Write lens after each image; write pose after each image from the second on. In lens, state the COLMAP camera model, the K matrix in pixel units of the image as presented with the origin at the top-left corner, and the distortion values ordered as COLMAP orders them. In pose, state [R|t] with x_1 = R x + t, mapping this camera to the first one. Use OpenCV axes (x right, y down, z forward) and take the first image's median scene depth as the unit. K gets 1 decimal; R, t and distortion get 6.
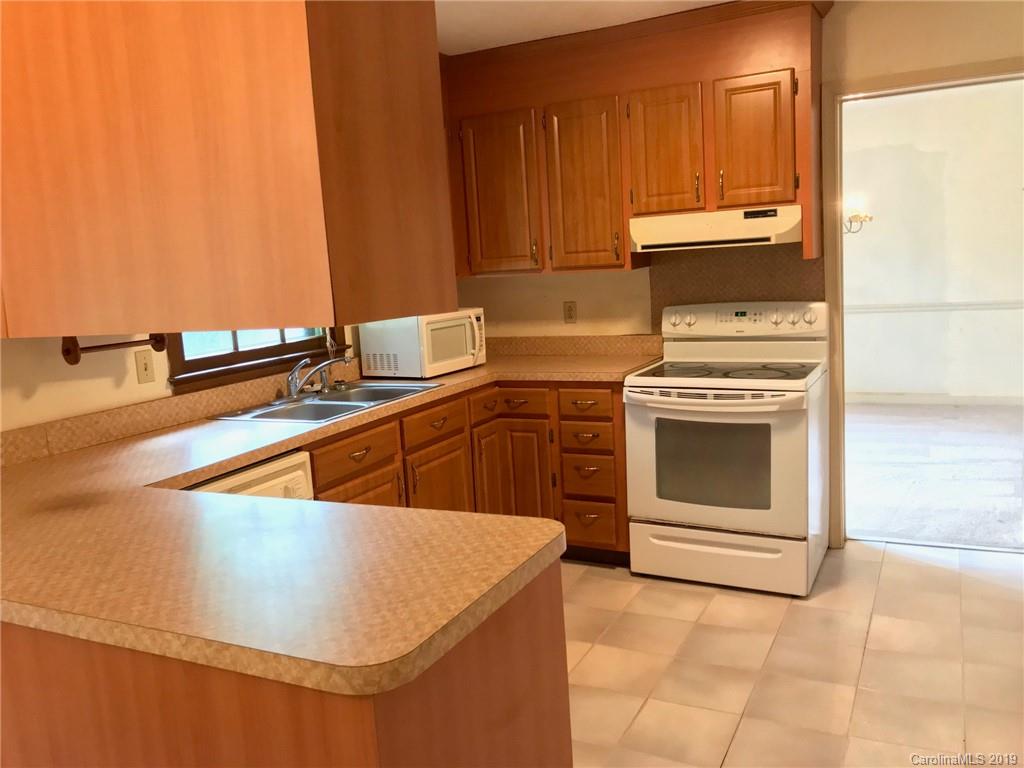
lens RADIAL K [[842.4, 0, 509.5], [0, 842.4, 386.7], [0, 0, 1]] dist [0.029320, -0.017469]
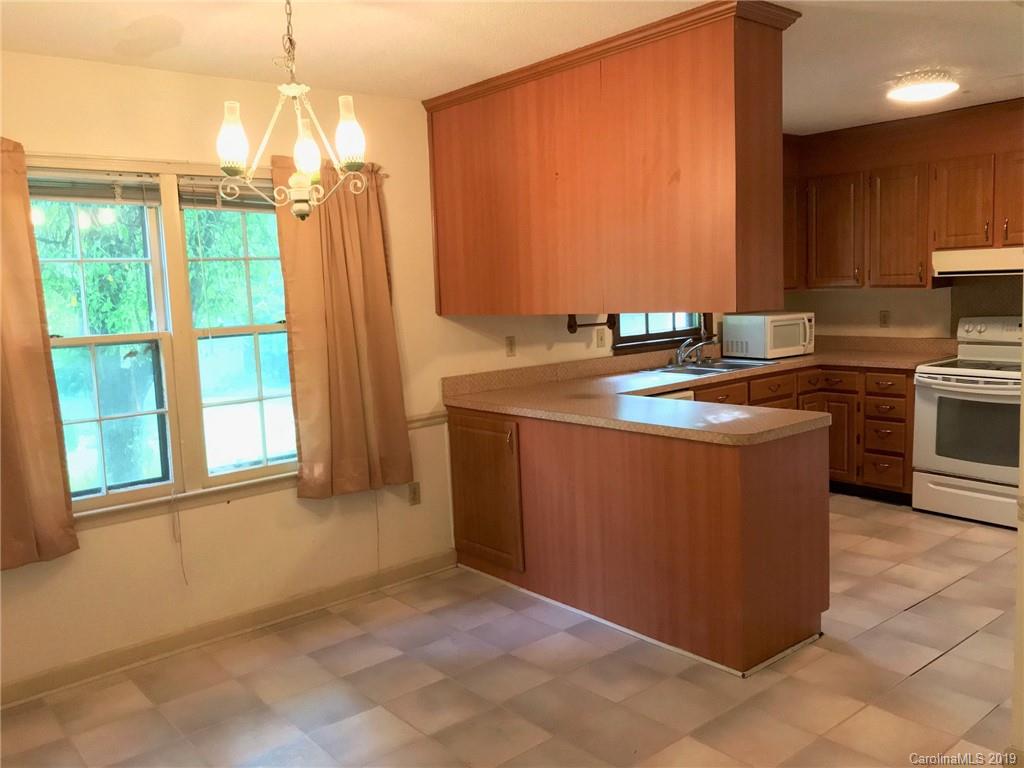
lens RADIAL K [[842.4, 0, 510.9], [0, 842.4, 378.4], [0, 0, 1]] dist [0.029320, -0.017469]
pose [[0.920994, 0.070006, -0.383235, 0.056525], [-0.075791, 0.997124, 0.000005, 0.058824], [0.382133, 0.029041, 0.923651, -0.541081]]
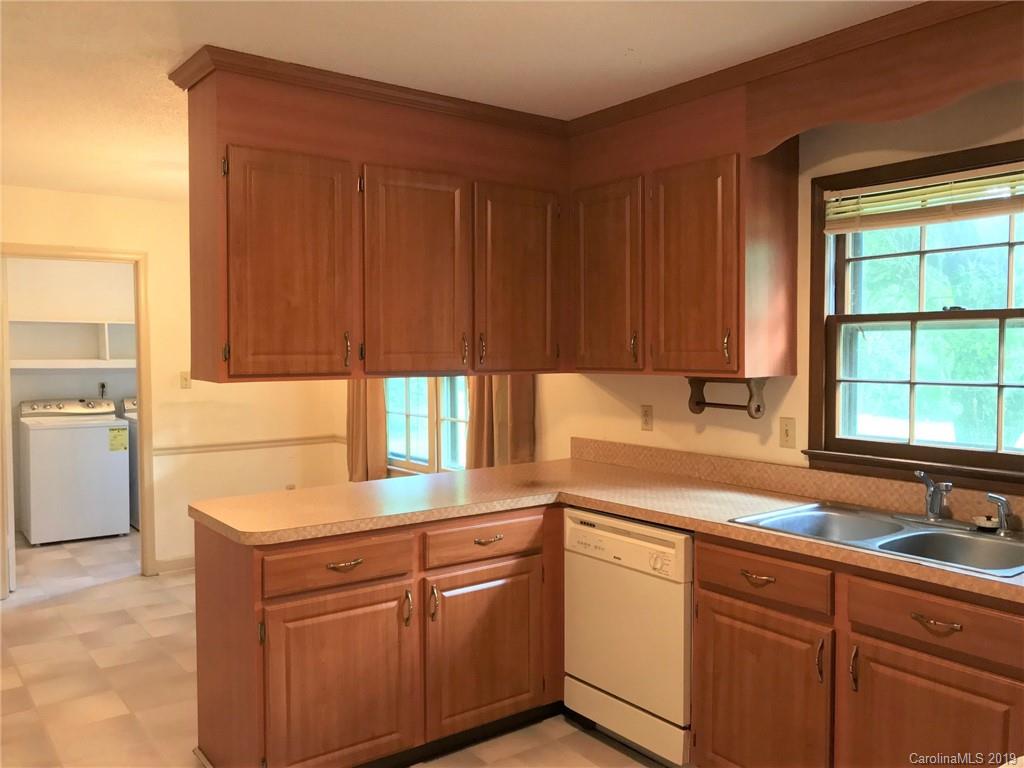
lens RADIAL K [[842.4, 0, 513.9], [0, 842.4, 383.7], [0, 0, 1]] dist [0.029320, -0.017469]
pose [[-0.442828, 0.105062, -0.890430, 0.530330], [-0.103581, 0.980467, 0.167199, -0.181023], [0.890603, 0.166272, -0.423296, 0.904889]]
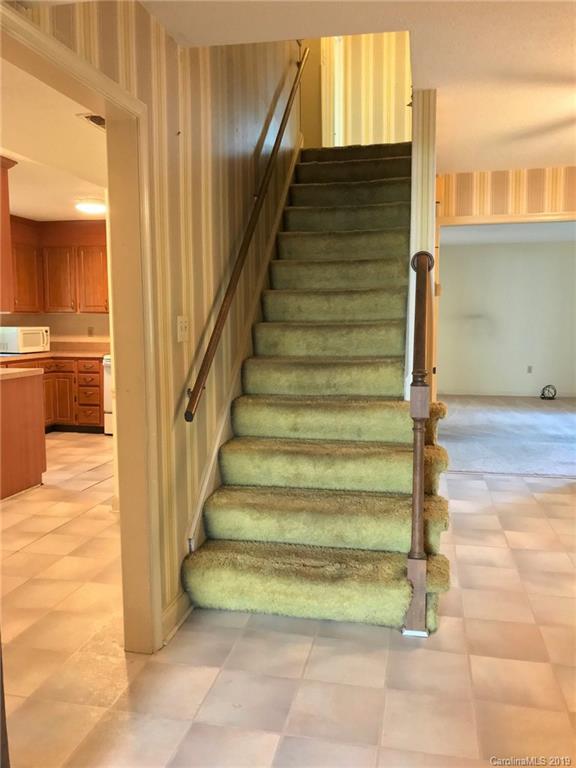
lens RADIAL K [[631.8, 0, 289.5], [0, 631.8, 377.8], [0, 0, 1]] dist [0.029320, -0.017469]
pose [[0.964062, 0.039401, 0.262739, 0.174942], [-0.023009, 0.997608, -0.065177, 0.165003], [-0.264679, 0.056790, 0.962663, -0.974420]]
